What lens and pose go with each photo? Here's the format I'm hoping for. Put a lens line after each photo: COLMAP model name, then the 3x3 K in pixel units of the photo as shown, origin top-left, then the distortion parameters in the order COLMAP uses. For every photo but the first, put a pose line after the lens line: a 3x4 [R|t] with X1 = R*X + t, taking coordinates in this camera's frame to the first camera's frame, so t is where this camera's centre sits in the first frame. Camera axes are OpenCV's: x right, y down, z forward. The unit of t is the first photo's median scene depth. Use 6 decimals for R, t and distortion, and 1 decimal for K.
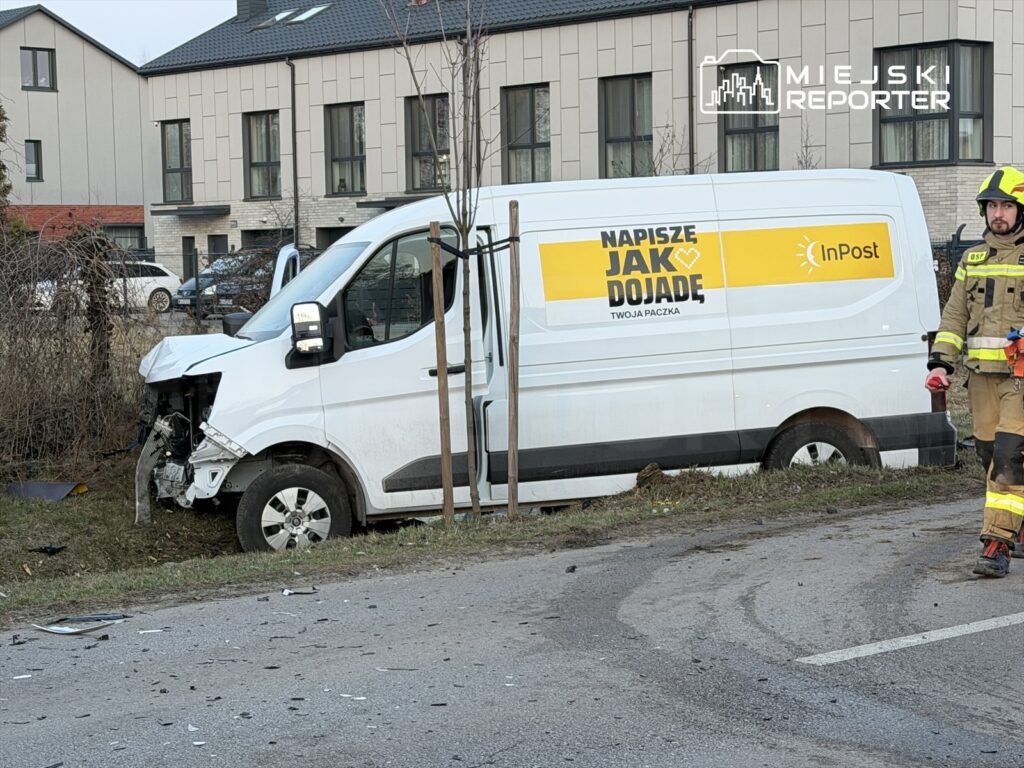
lens RADIAL K [[2117.7, 0, 512.0], [0, 2117.7, 384.0], [0, 0, 1]] dist [0.151739, 0.146557]
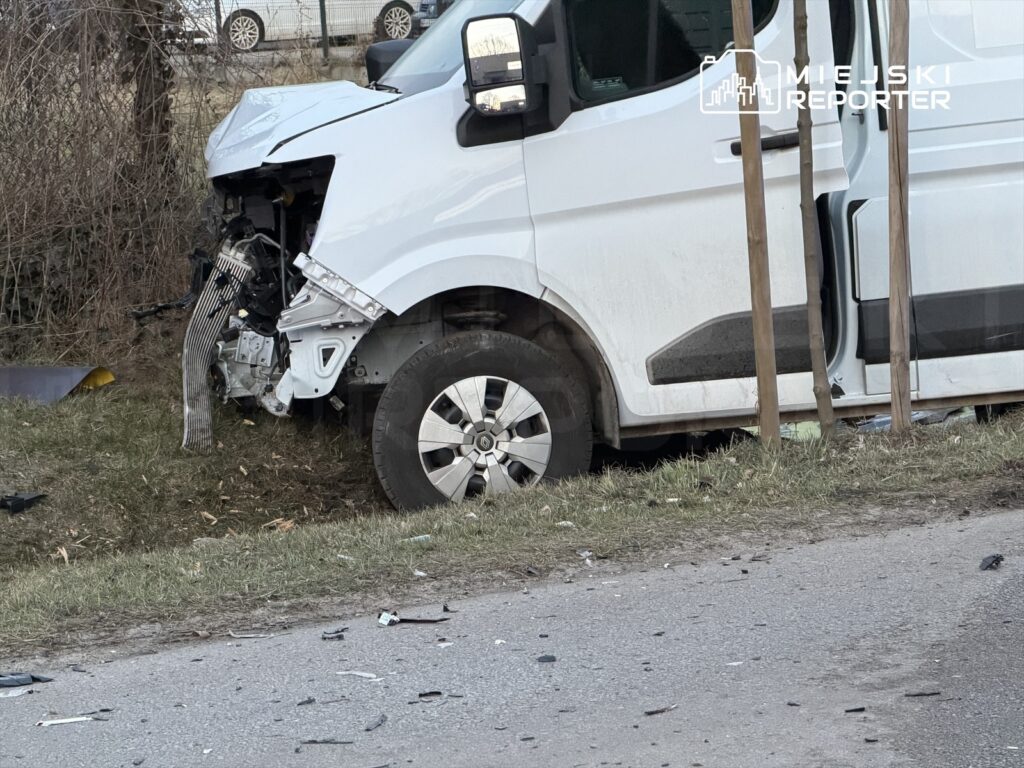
lens RADIAL K [[3442.1, 0, 510.8], [0, 3442.1, 316.0], [0, 0, 1]] dist [0.158166, 1.229335]
pose [[0.989395, -0.014642, -0.144511, 0.026484], [0.021554, 0.998691, 0.046383, -0.004596], [0.143643, -0.049006, 0.988415, 0.172873]]
